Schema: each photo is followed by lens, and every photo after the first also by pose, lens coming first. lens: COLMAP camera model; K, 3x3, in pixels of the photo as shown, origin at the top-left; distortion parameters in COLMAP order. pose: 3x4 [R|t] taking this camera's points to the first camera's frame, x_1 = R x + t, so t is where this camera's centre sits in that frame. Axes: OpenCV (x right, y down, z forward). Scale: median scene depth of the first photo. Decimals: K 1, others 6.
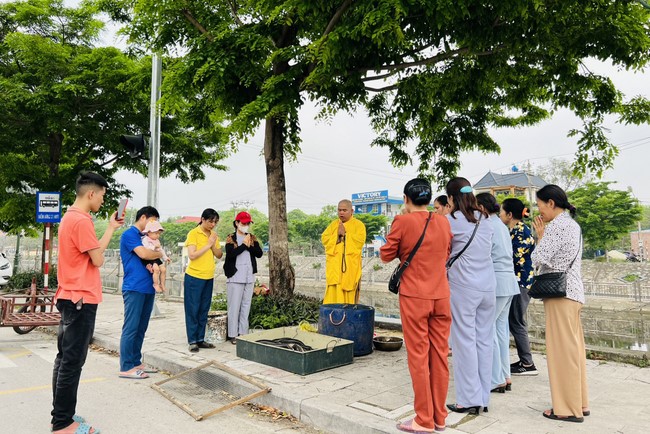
lens RADIAL K [[496.4, 0, 325.0], [0, 496.4, 217.0], [0, 0, 1]] dist [0.016164, -0.014329]
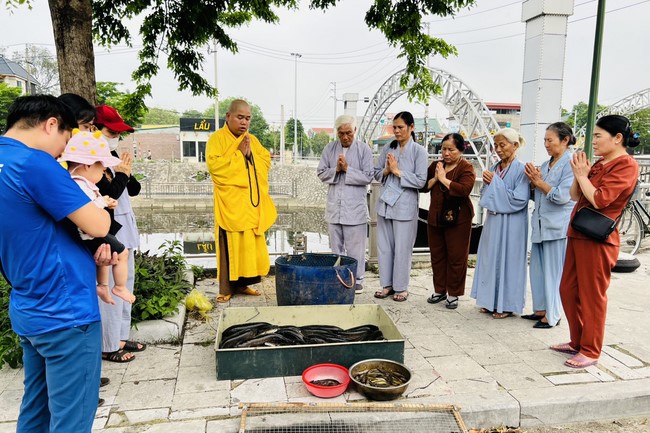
lens RADIAL K [[496.4, 0, 325.0], [0, 496.4, 216.5], [0, 0, 1]] dist [0.016164, -0.014329]
pose [[0.556576, -0.102528, 0.824446, -0.267935], [-0.066407, 0.983691, 0.167162, -0.001711], [-0.828138, -0.147787, 0.540690, 0.300086]]
